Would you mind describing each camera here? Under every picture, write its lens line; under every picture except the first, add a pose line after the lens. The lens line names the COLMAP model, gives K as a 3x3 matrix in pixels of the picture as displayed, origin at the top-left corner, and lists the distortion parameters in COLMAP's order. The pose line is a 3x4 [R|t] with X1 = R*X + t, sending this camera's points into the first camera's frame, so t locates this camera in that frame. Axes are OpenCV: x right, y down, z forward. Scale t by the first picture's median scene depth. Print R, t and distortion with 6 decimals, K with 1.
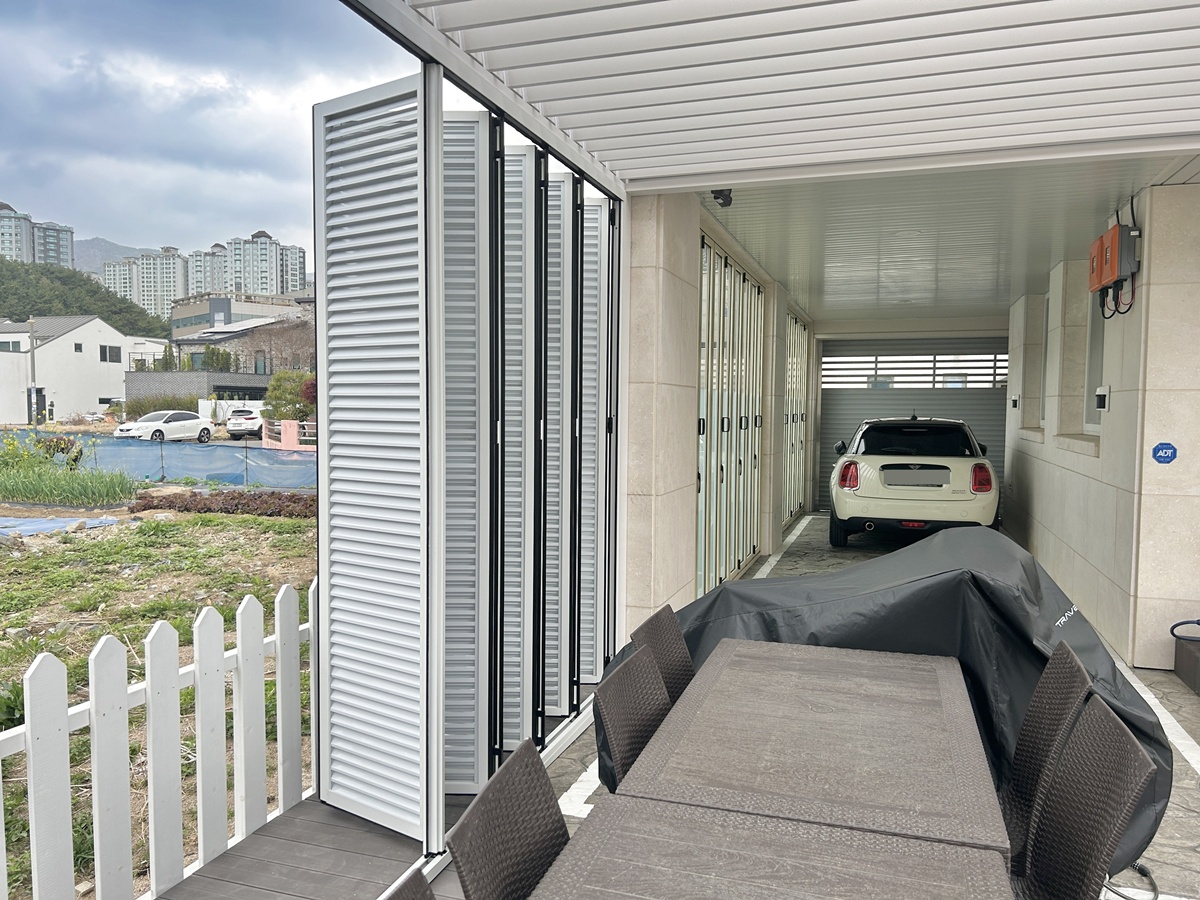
lens RADIAL K [[925.8, 0, 601.2], [0, 925.8, 456.1], [0, 0, 1]] dist [0.077897, -0.093360]
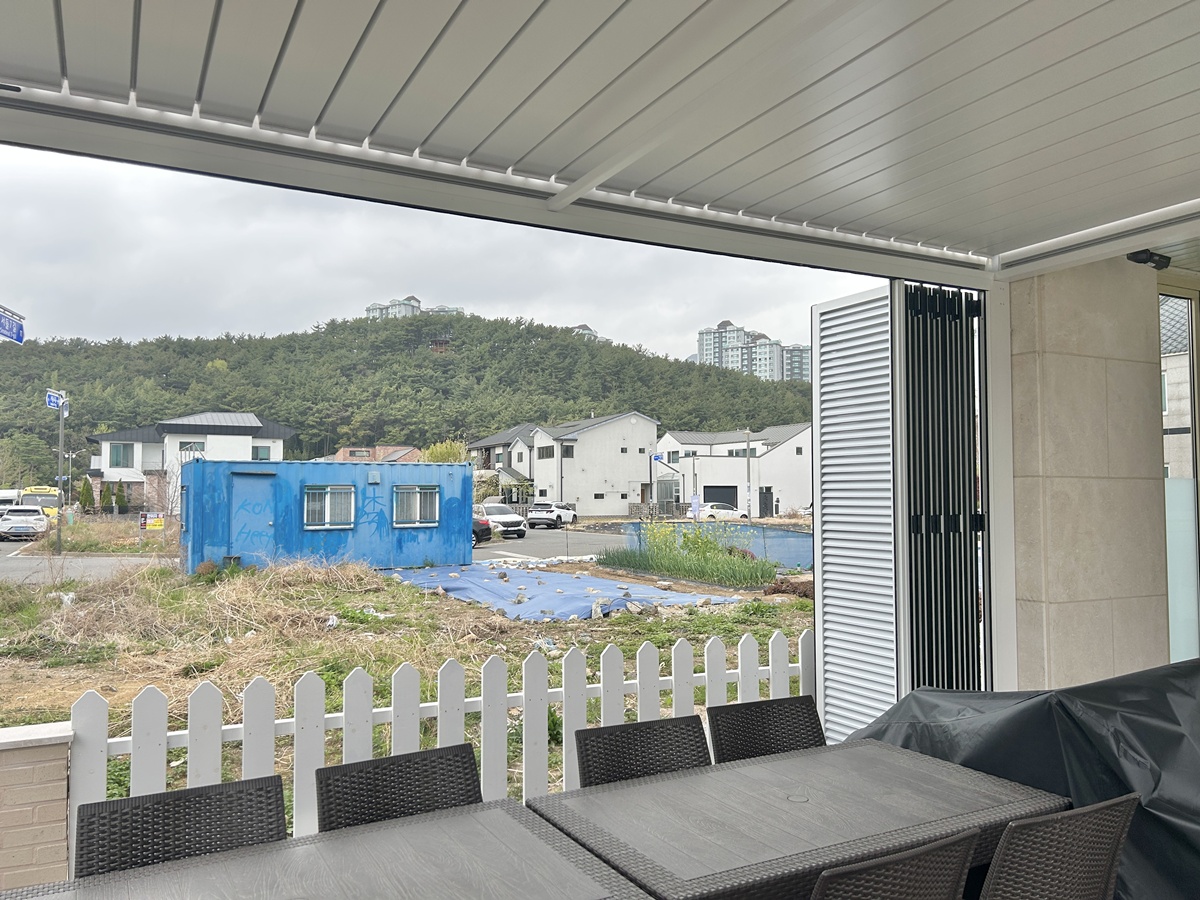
lens RADIAL K [[925.8, 0, 580.1], [0, 925.8, 447.5], [0, 0, 1]] dist [0.077897, -0.093360]
pose [[0.720435, -0.043953, -0.692128, 0.122151], [-0.032883, 0.994702, -0.097396, -0.000916], [0.692742, 0.092927, 0.715173, 0.009076]]
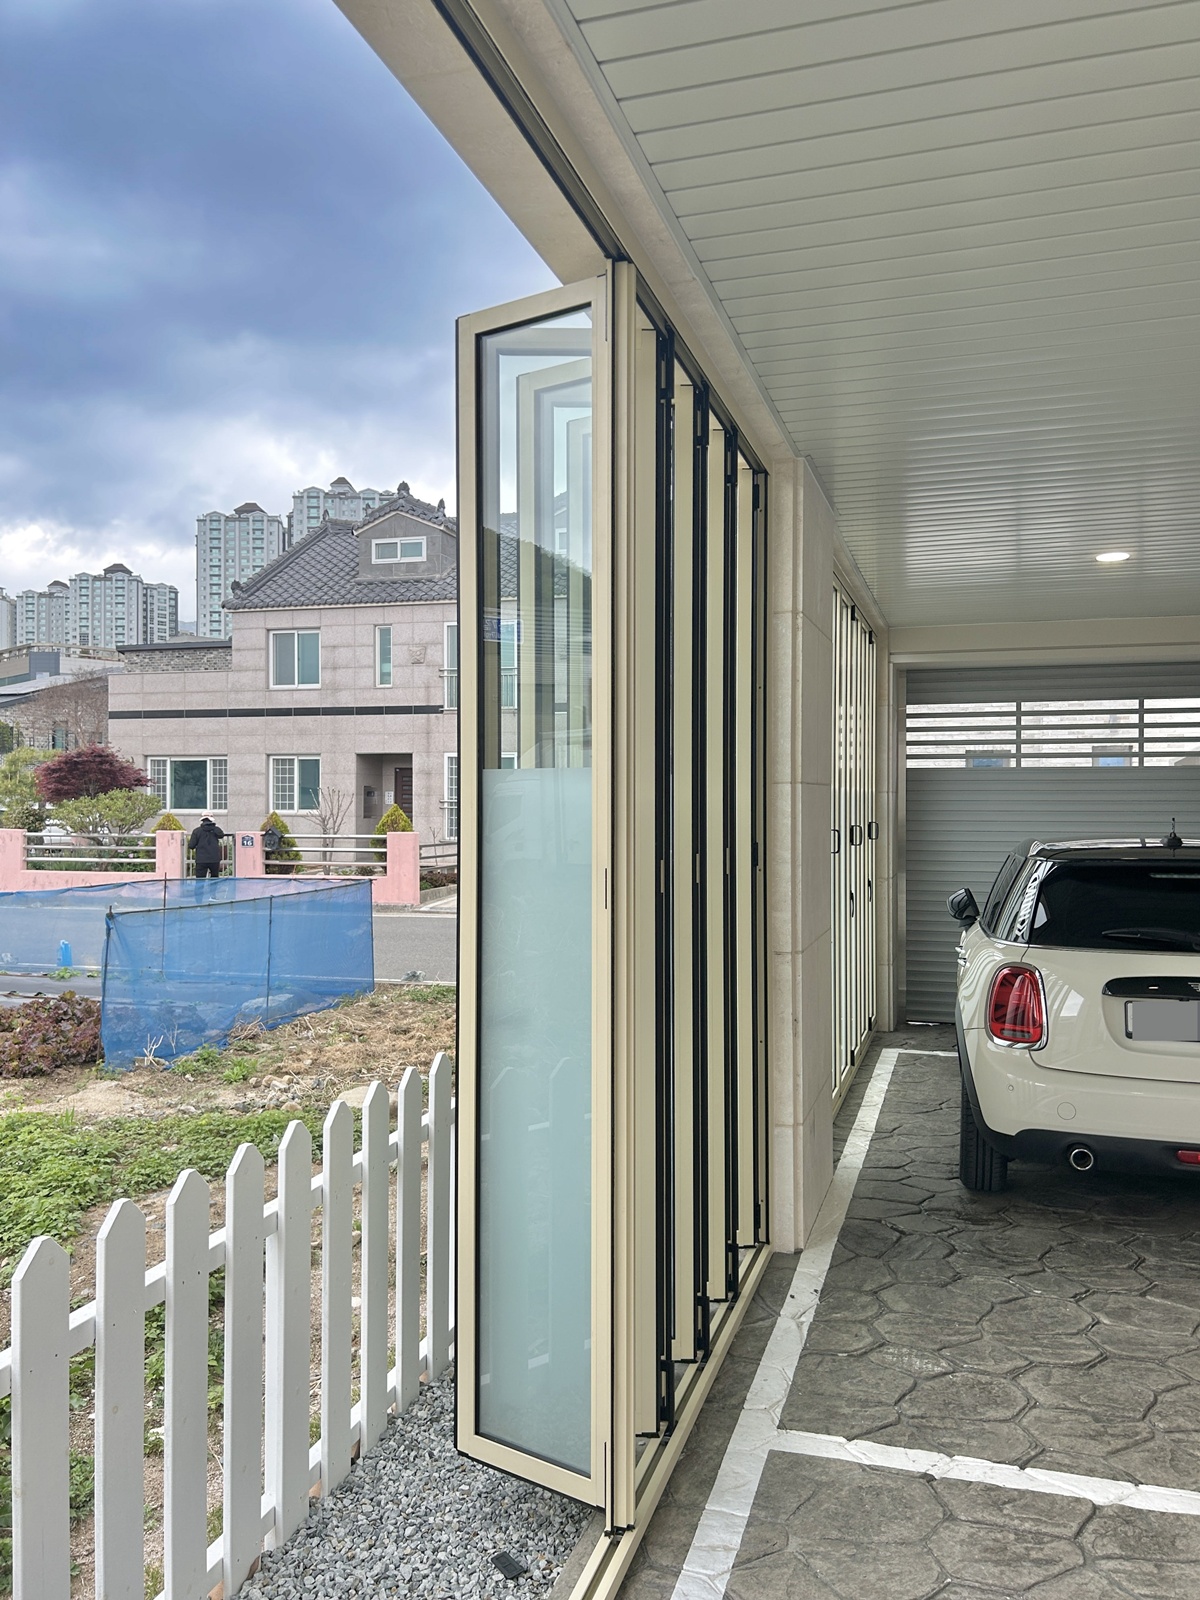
lens RADIAL K [[1234.4, 0, 615.9], [0, 1234.4, 760.1], [0, 0, 1]] dist [0.077897, -0.093360]
pose [[0.999773, -0.004245, 0.020871, 0.068940], [0.006002, 0.996374, -0.084865, -0.022023], [-0.020435, 0.084971, 0.996174, 0.343346]]
